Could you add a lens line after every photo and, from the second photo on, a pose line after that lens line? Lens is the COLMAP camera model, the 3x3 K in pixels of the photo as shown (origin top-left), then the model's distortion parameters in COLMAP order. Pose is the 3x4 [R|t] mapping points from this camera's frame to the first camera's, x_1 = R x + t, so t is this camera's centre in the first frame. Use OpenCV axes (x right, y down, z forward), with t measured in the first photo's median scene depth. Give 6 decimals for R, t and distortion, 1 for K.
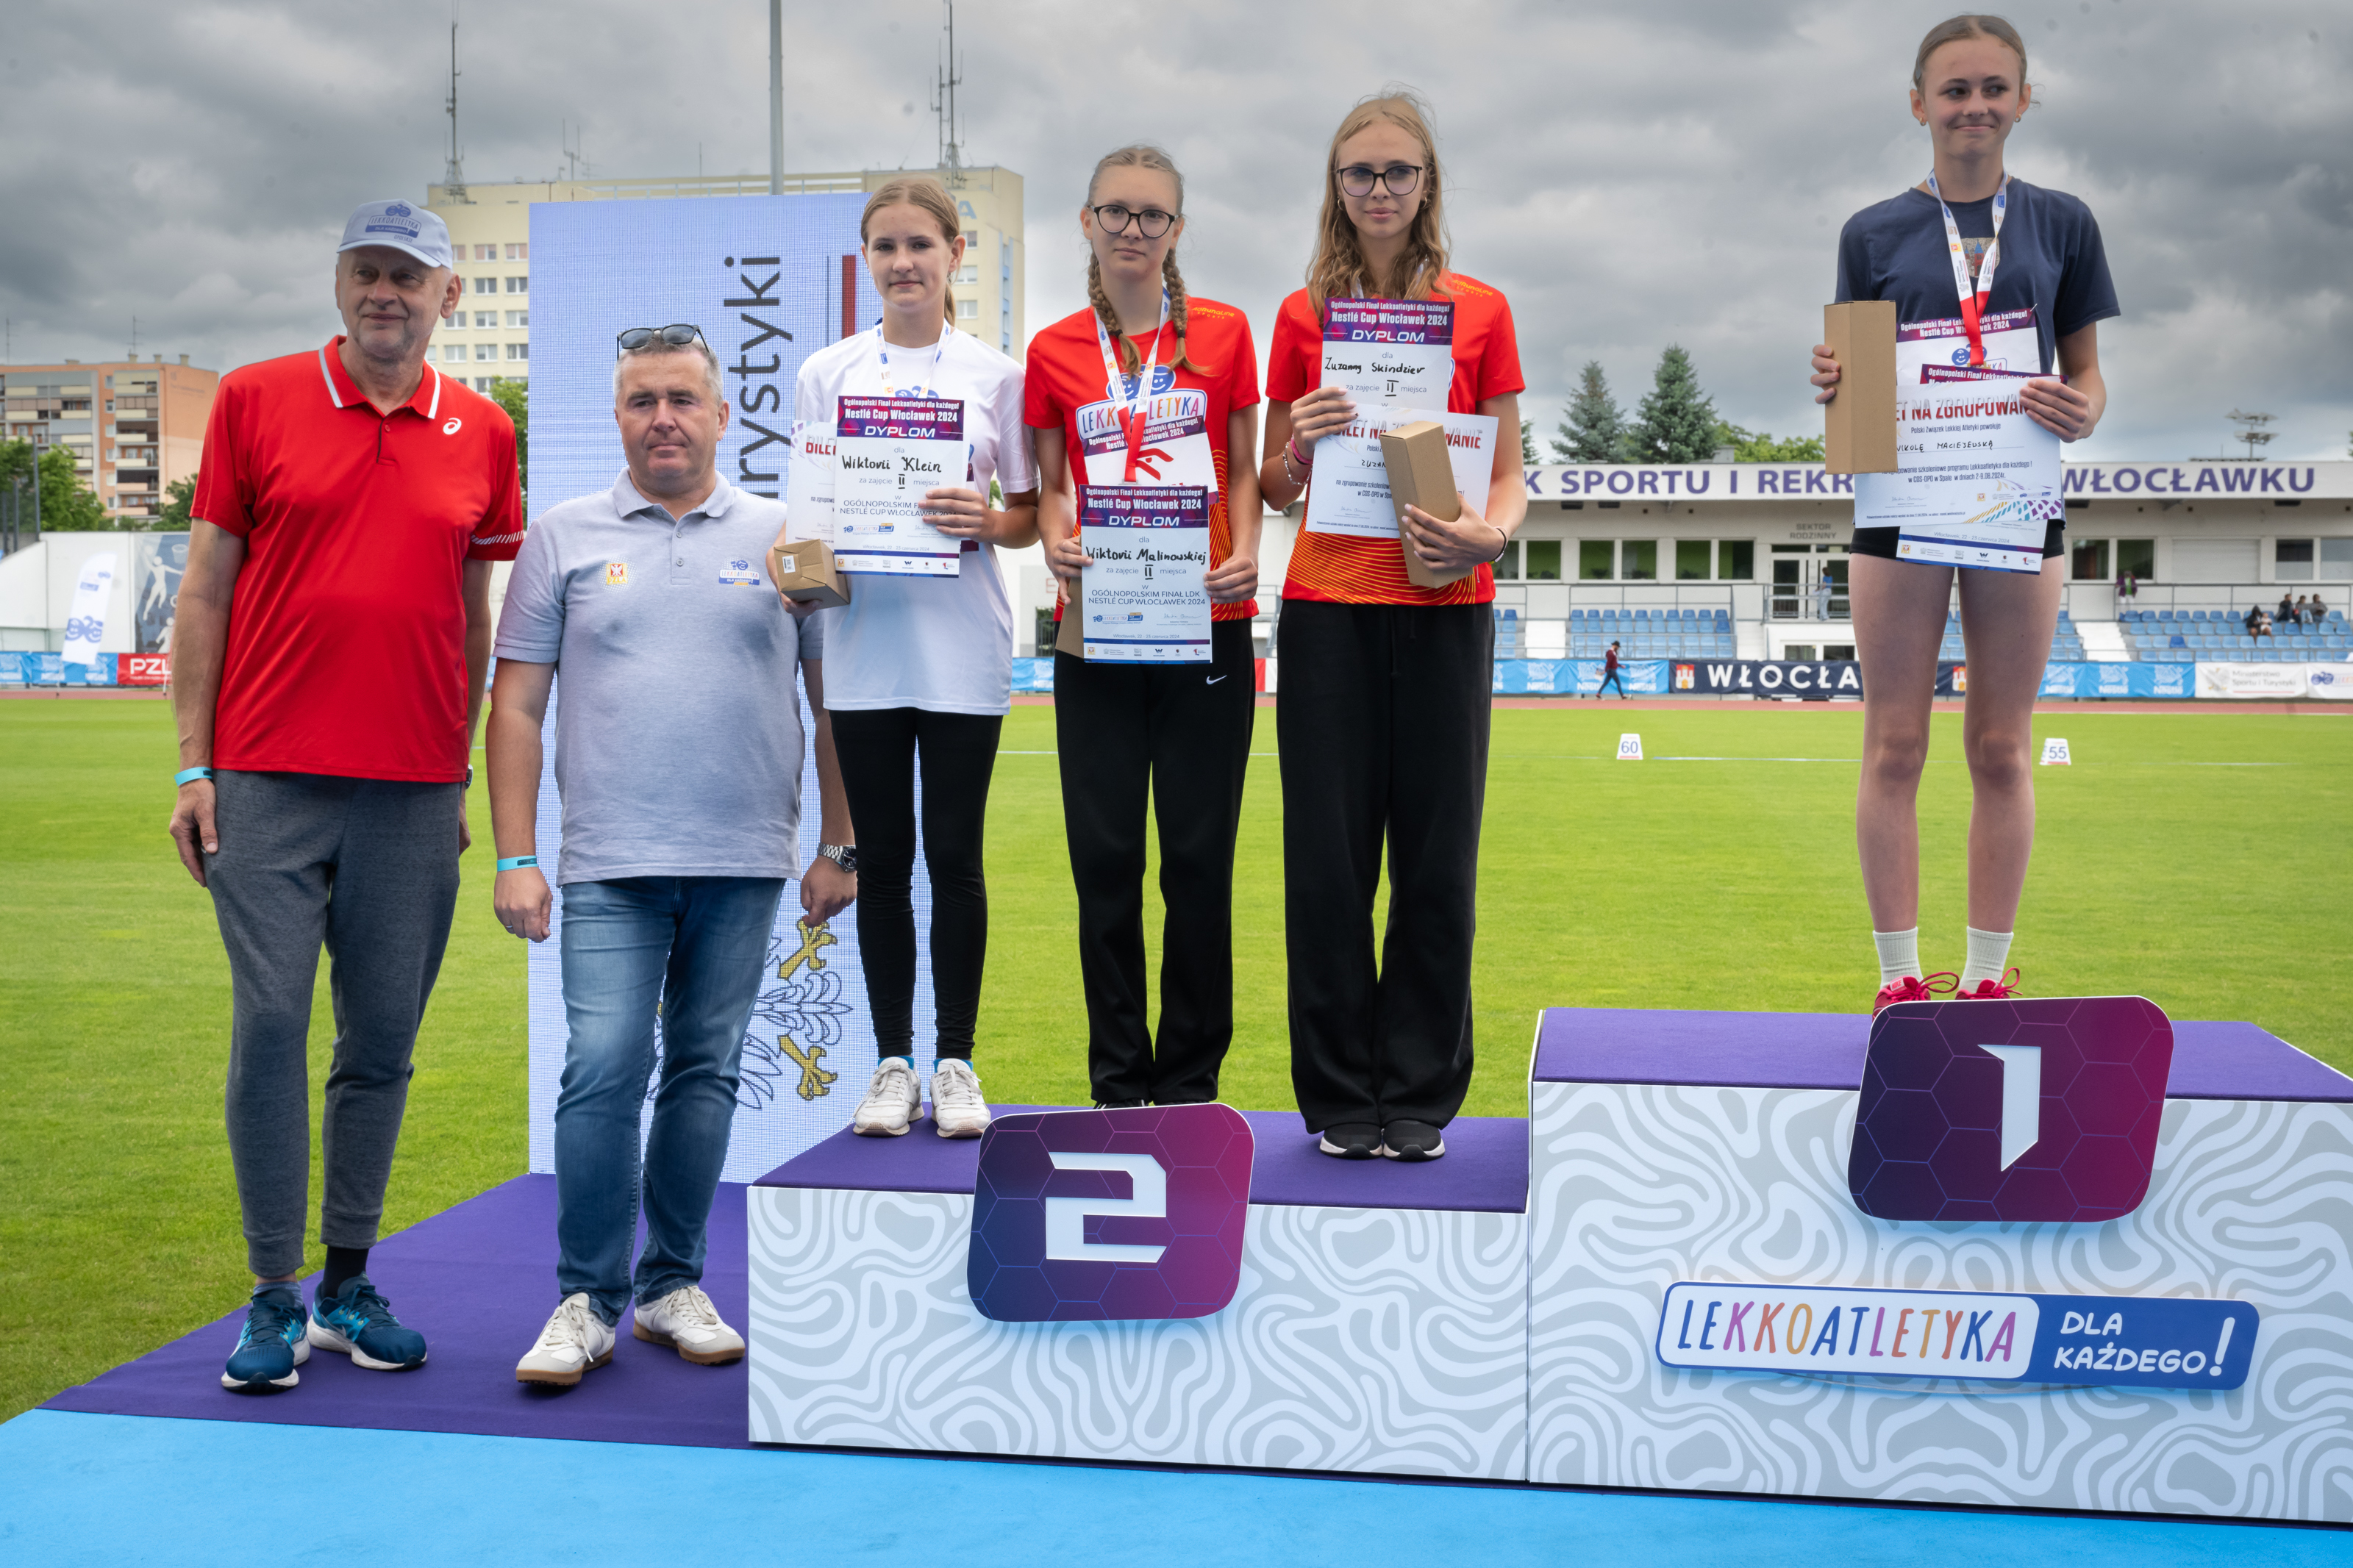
lens RADIAL K [[2564.6, 0, 1174.4], [0, 2564.6, 787.4], [0, 0, 1]] dist [0.014079, 0.000000]
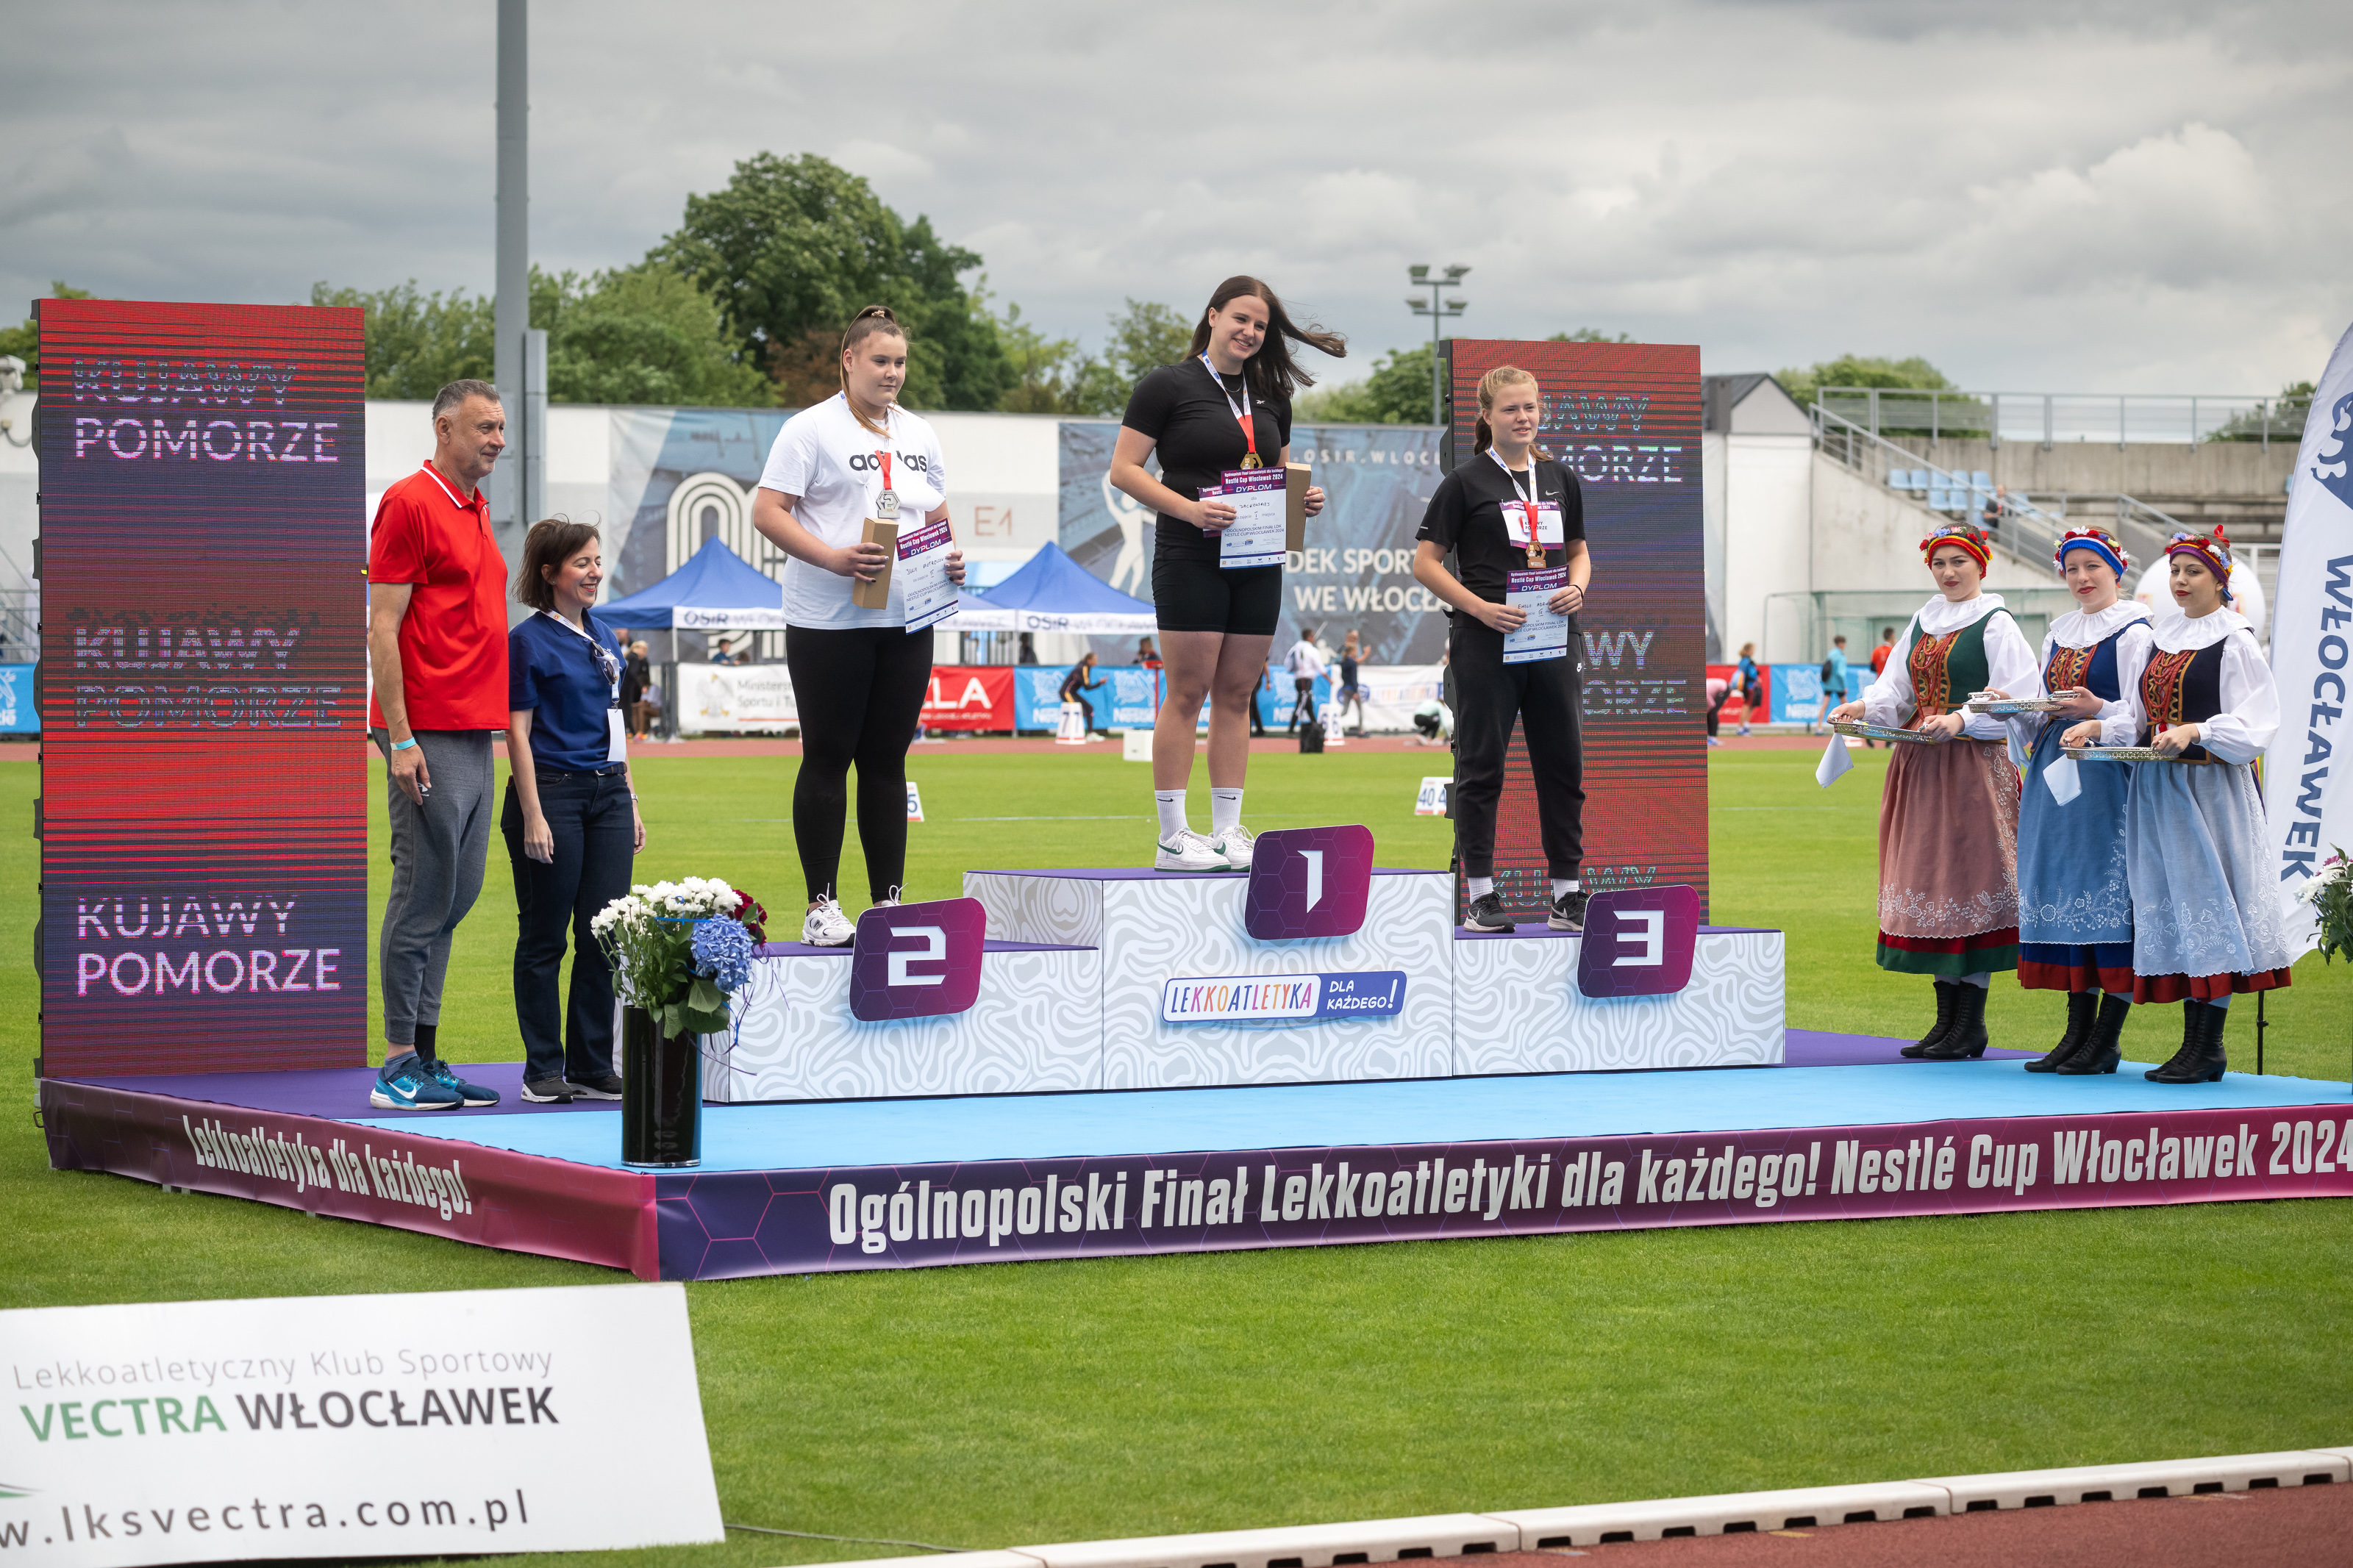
lens RADIAL K [[6794.9, 0, 1176.3], [0, 6794.9, 782.3], [0, 0, 1]] dist [0.040448, 0.000000]
pose [[0.773125, -0.014892, 0.634079, -3.098291], [0.030933, 0.999420, -0.014244, 0.116733], [-0.633499, 0.030626, 0.773137, -3.030487]]
